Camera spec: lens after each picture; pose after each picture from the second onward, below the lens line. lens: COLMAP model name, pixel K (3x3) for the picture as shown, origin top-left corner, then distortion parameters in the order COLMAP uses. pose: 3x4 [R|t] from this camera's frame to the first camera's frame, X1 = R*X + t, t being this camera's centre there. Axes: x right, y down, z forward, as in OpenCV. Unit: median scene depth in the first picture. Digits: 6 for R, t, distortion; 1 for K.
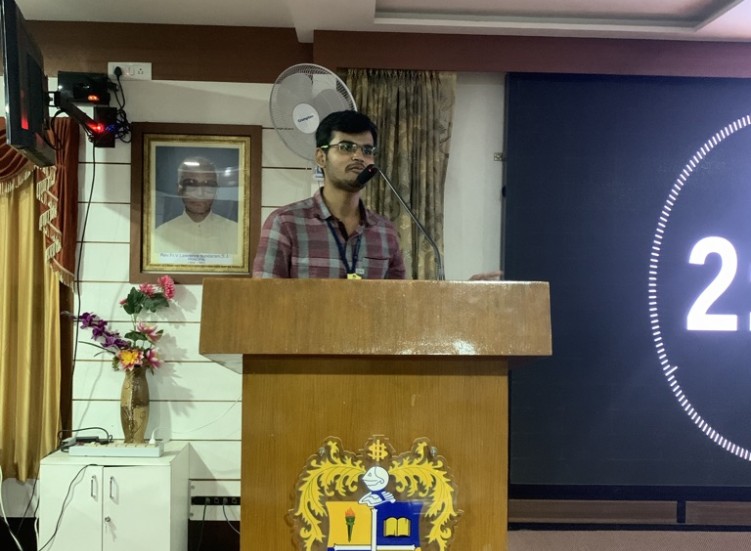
lens RADIAL K [[772.2, 0, 380.3], [0, 772.2, 261.7], [0, 0, 1]] dist [0.024705, 0.000000]
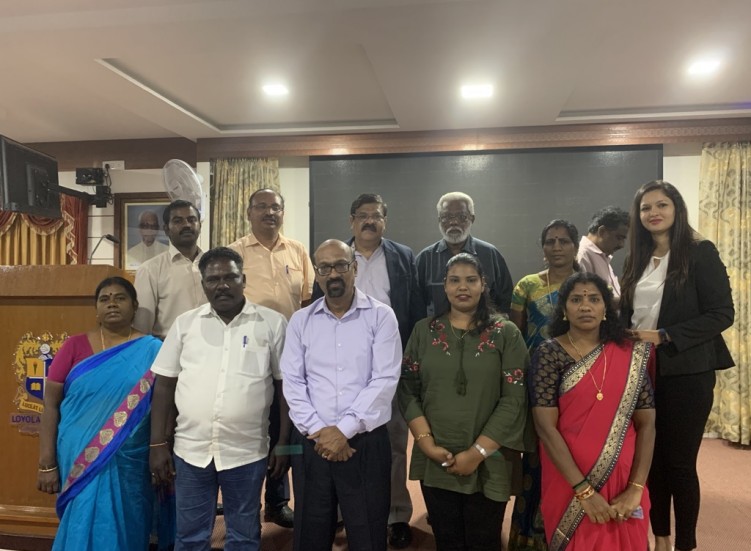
lens RADIAL K [[582.5, 0, 374.1], [0, 582.5, 271.6], [0, 0, 1]] dist [0.017685, 0.004486]
pose [[0.979740, -0.019751, -0.199297, 0.580440], [0.017513, 0.999762, -0.012987, 0.035670], [0.199506, 0.009234, 0.979853, -0.245437]]
